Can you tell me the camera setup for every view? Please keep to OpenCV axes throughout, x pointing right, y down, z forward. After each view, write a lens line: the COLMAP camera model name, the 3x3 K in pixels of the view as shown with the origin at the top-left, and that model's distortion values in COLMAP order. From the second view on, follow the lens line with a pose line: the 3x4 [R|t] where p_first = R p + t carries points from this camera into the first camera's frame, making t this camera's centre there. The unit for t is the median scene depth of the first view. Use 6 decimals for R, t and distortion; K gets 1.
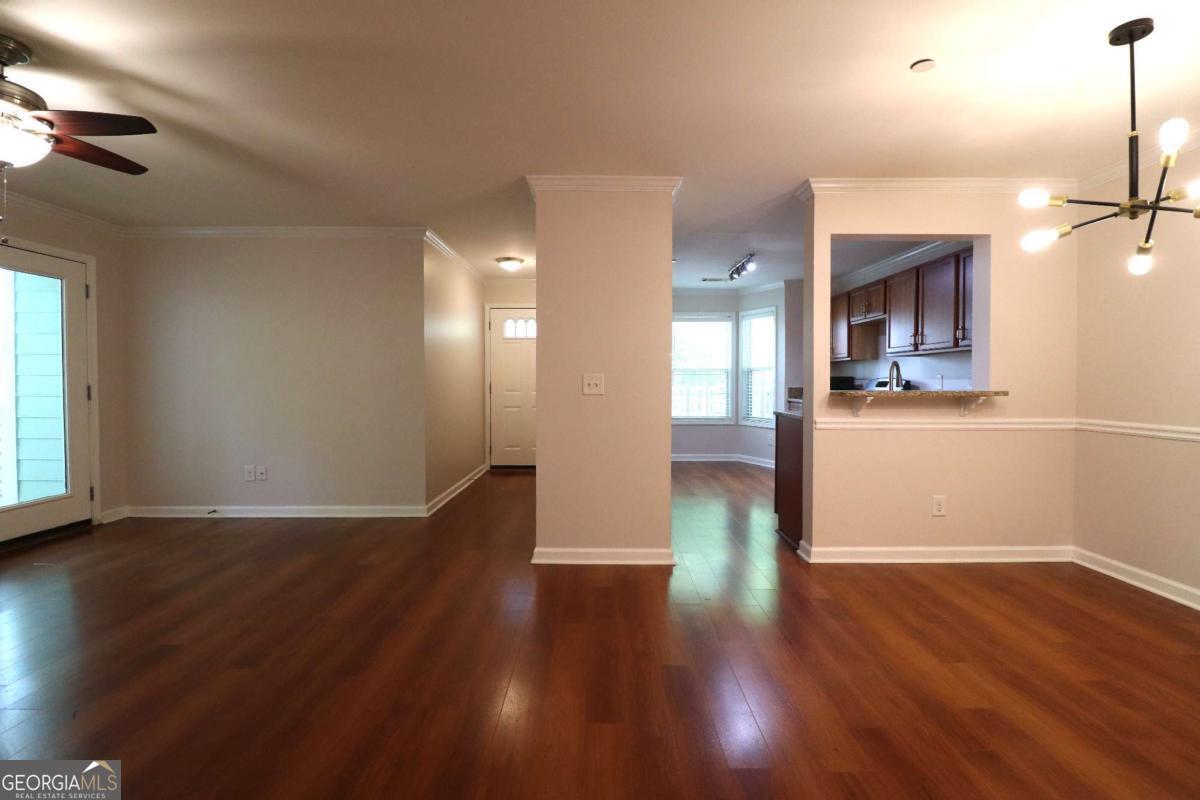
lens RADIAL K [[553.7, 0, 603.1], [0, 553.7, 392.9], [0, 0, 1]] dist [-0.000885, 0.000018]
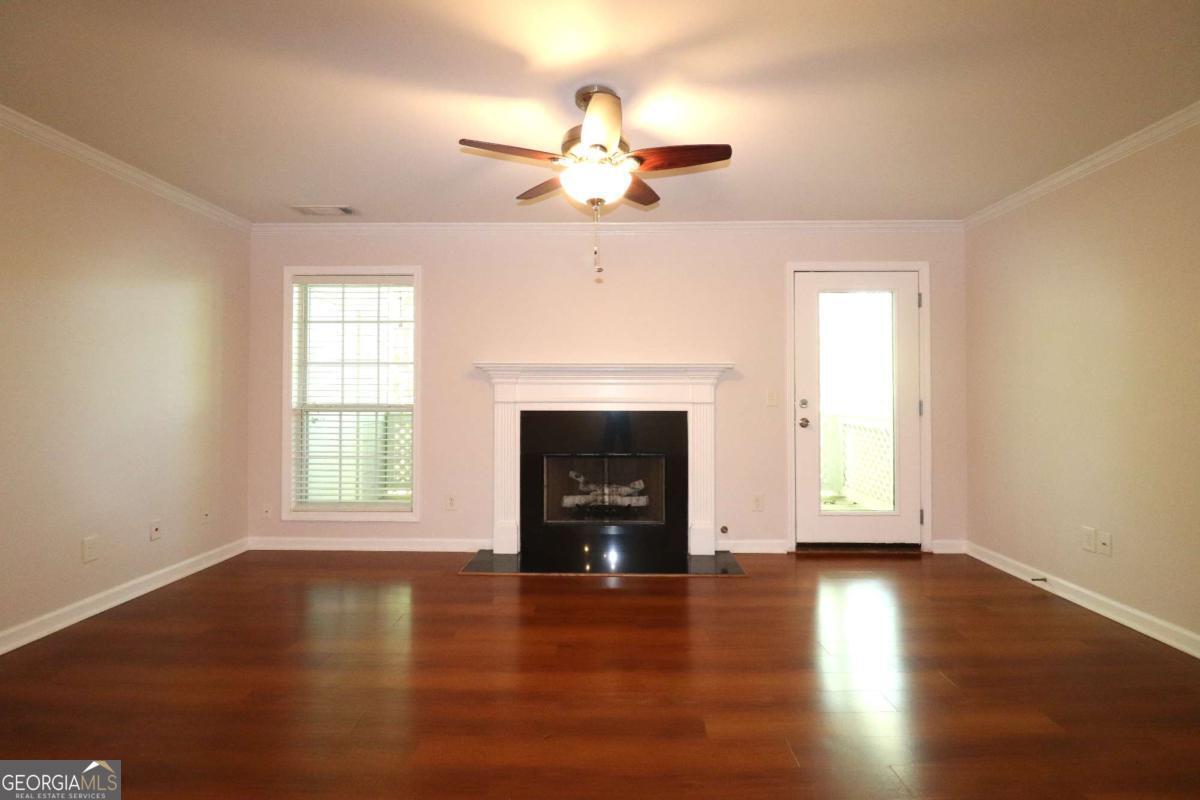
lens RADIAL K [[553.7, 0, 603.1], [0, 553.7, 392.9], [0, 0, 1]] dist [-0.000885, 0.000018]
pose [[-0.012326, -0.006573, -0.999902, 0.012321], [-0.018075, 0.999816, -0.006349, -0.010608], [0.999761, 0.017995, -0.012443, 0.474849]]
